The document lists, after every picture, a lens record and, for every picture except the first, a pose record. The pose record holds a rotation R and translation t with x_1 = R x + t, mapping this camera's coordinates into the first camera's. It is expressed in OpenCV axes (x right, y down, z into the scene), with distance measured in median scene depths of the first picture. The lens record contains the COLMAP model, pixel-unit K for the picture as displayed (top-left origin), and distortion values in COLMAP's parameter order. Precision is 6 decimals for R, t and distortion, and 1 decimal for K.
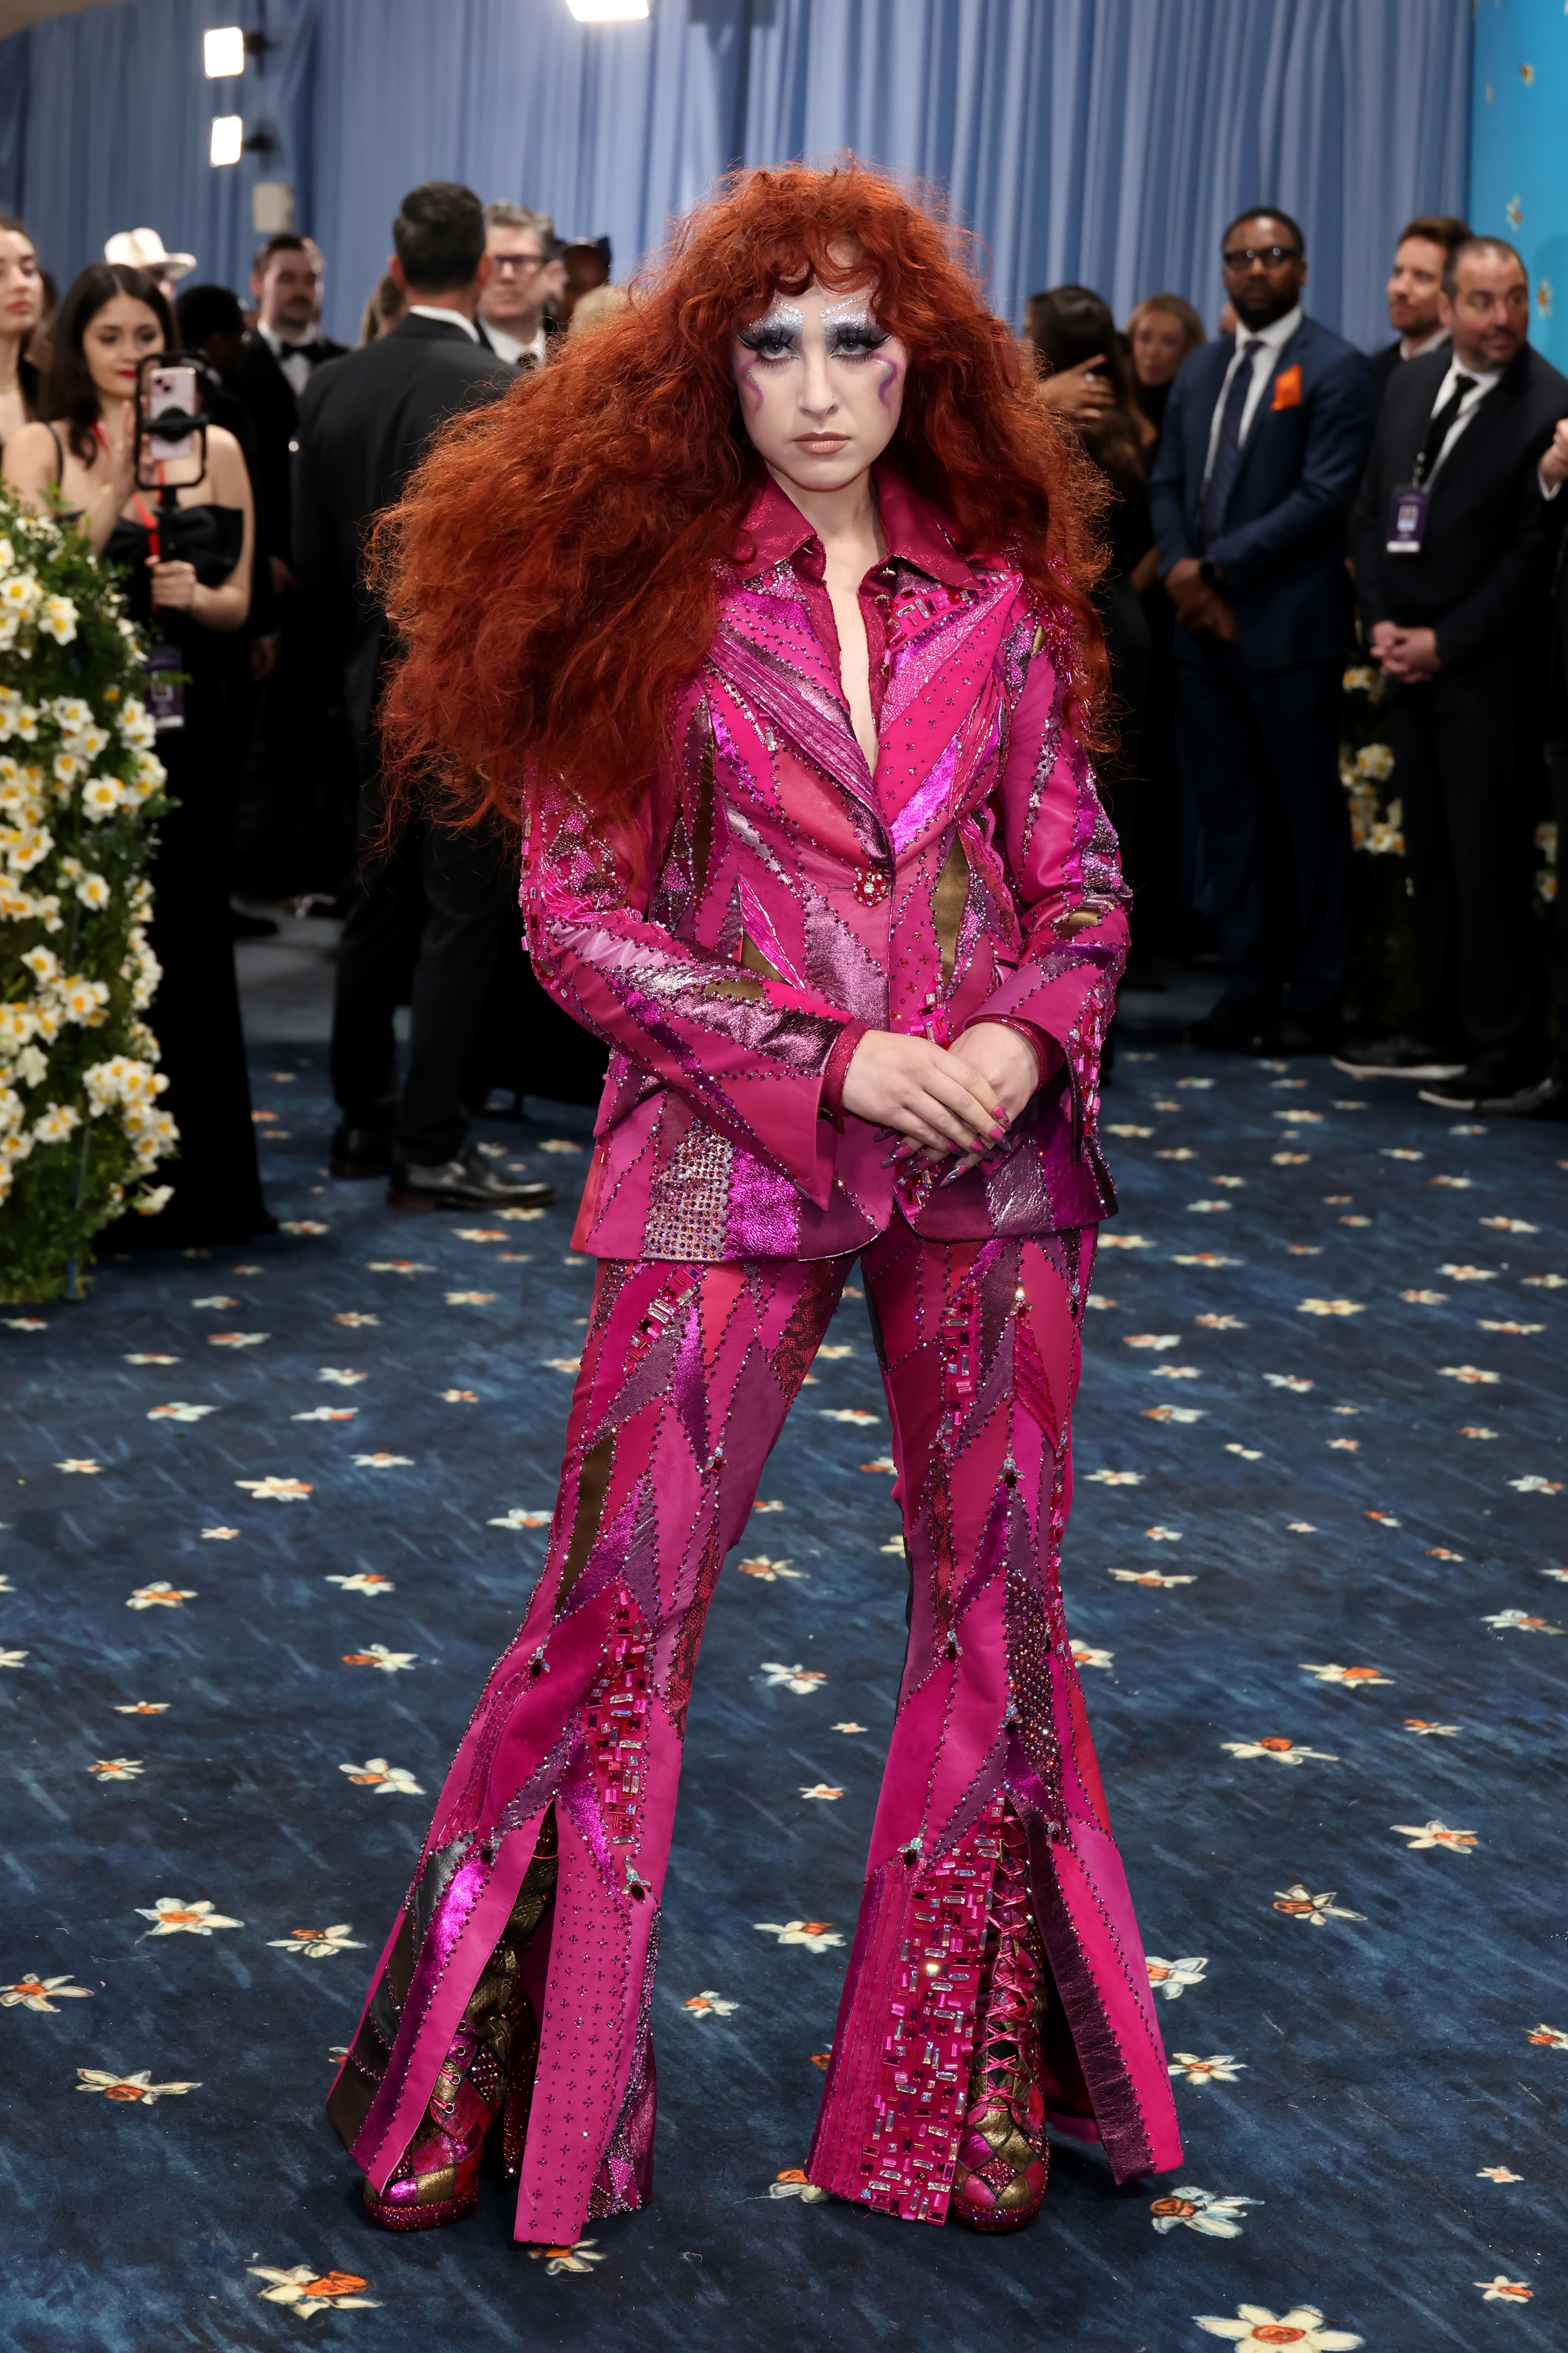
lens RADIAL K [[4613.1, 0, 784.0], [0, 4613.1, 1176.5], [0, 0, 1]] dist [0.003260, -0.250995]
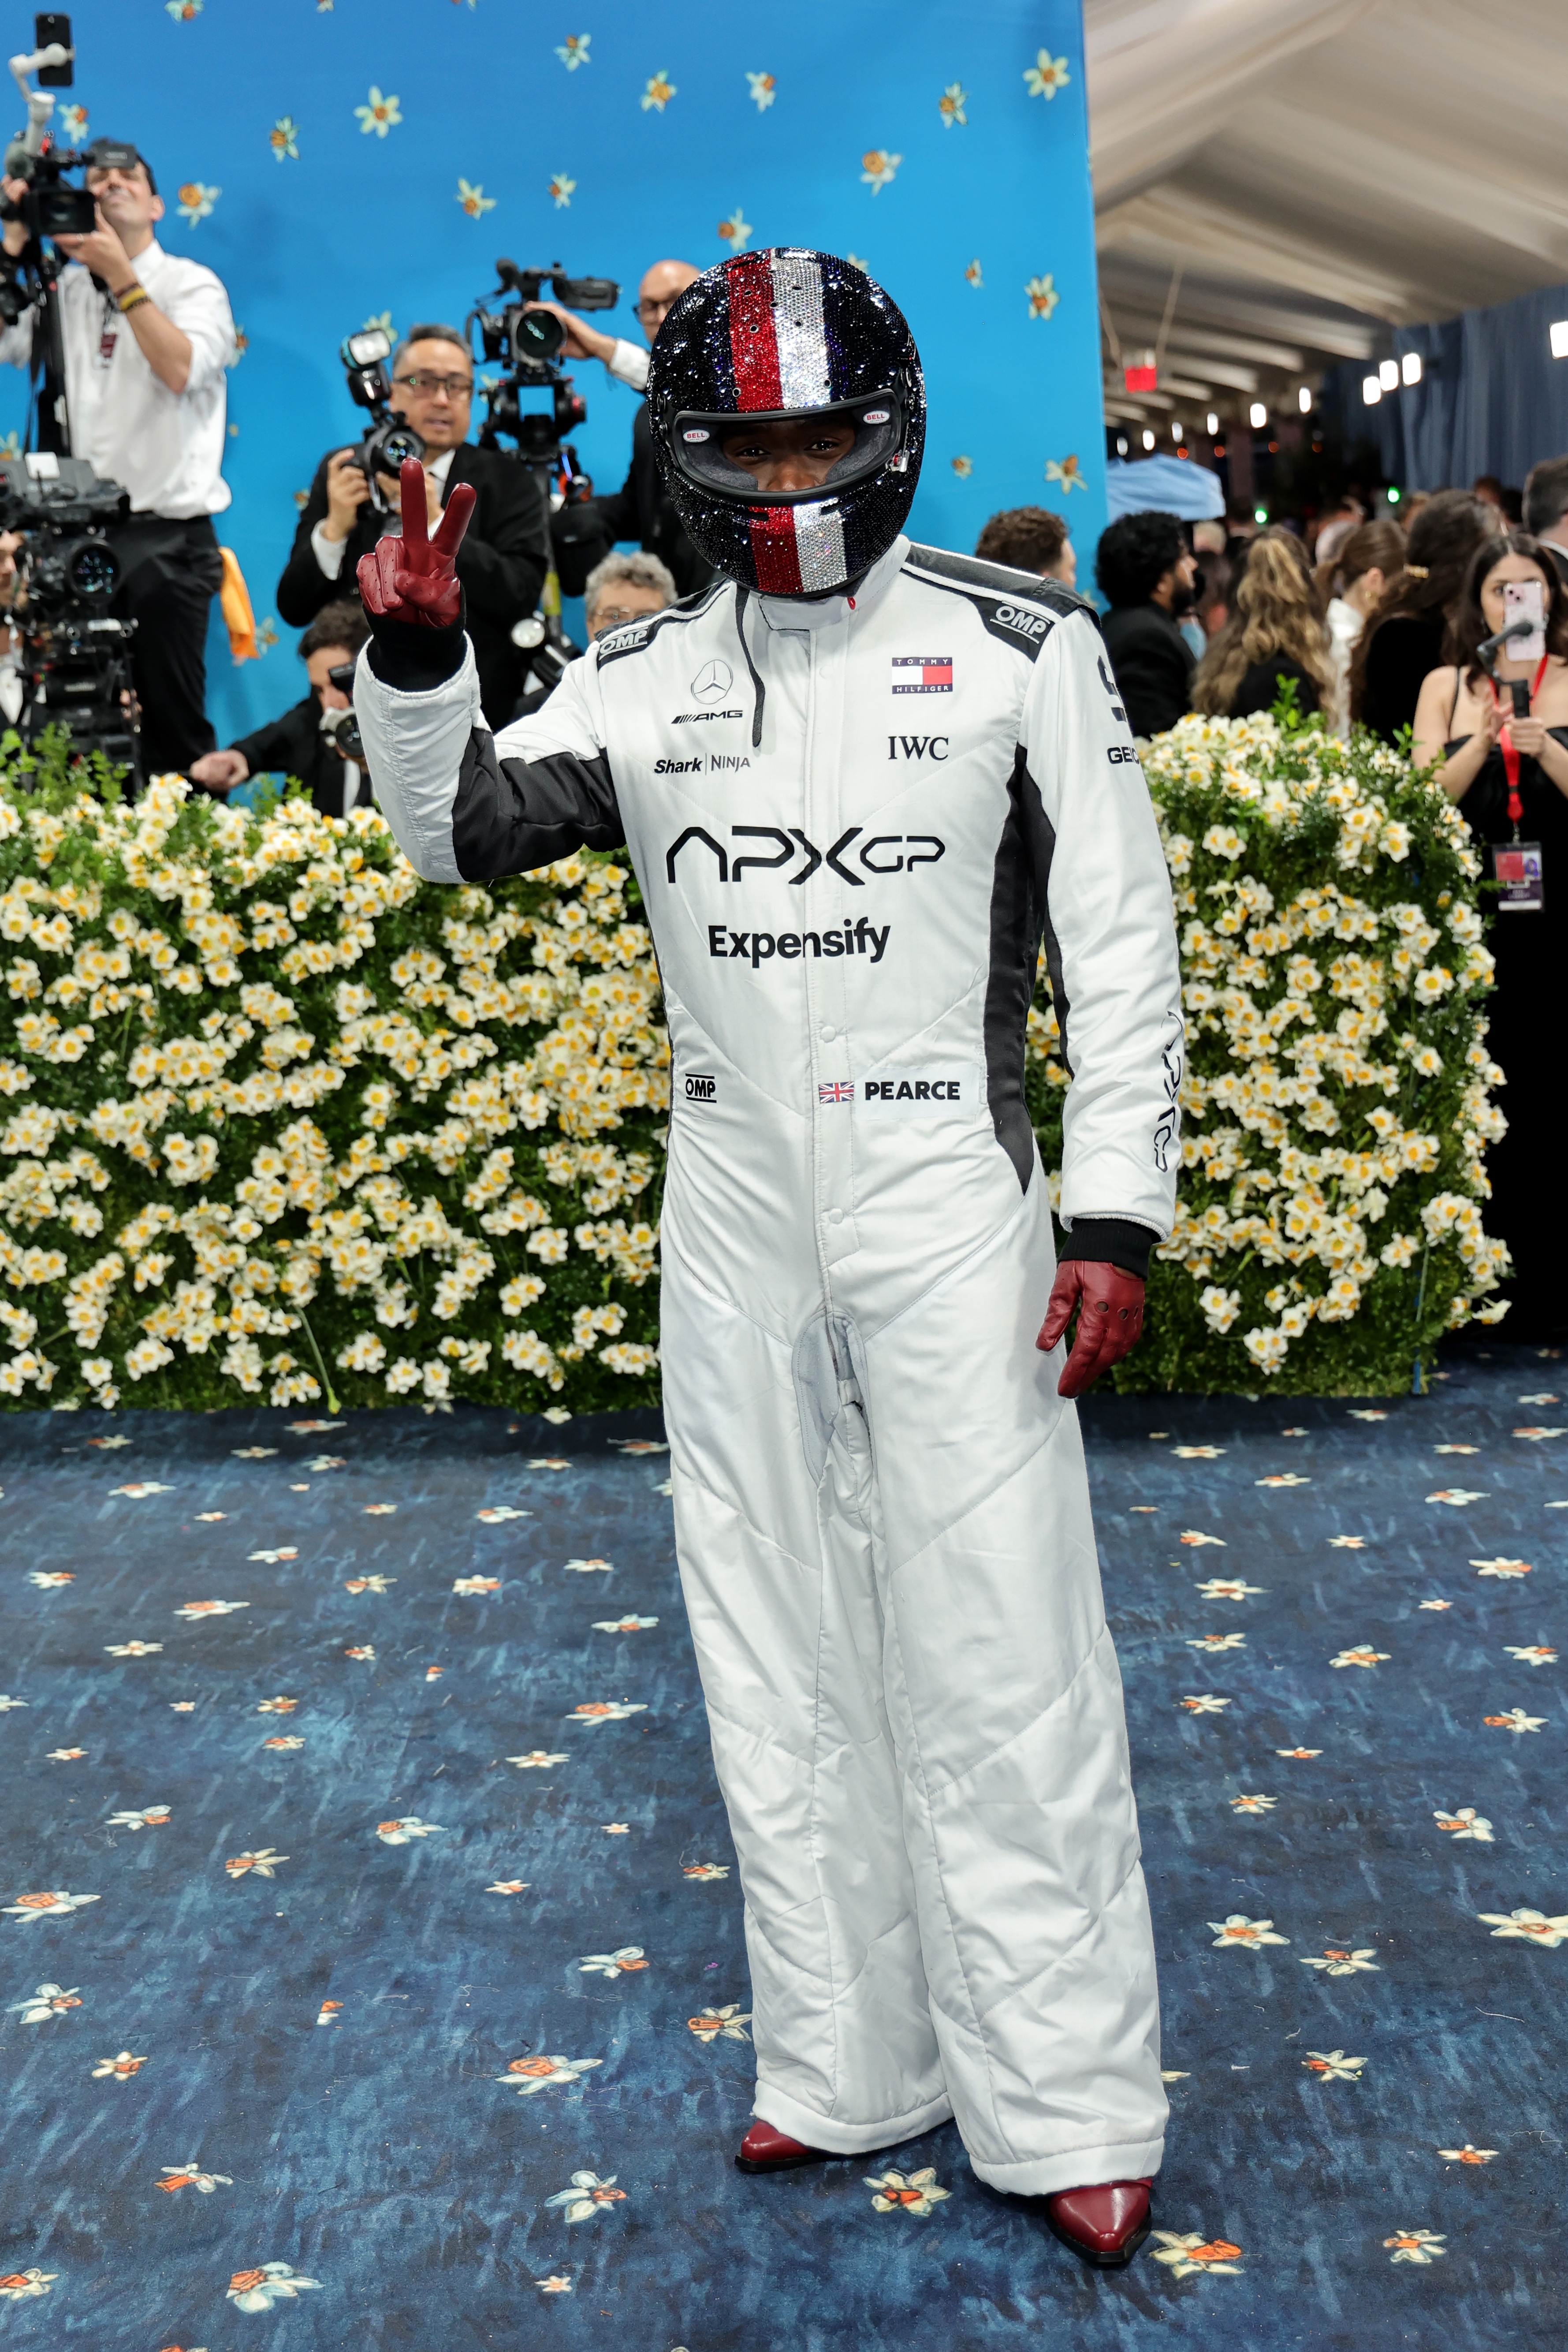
lens RADIAL K [[3924.8, 0, 890.5], [0, 3924.8, 1143.8], [0, 0, 1]] dist [0.081867, 0.218285]
pose [[0.929195, 0.001214, -0.369587, 0.104268], [-0.009086, 0.999767, -0.019561, -0.018571], [0.369478, 0.021534, 0.928990, -0.018470]]
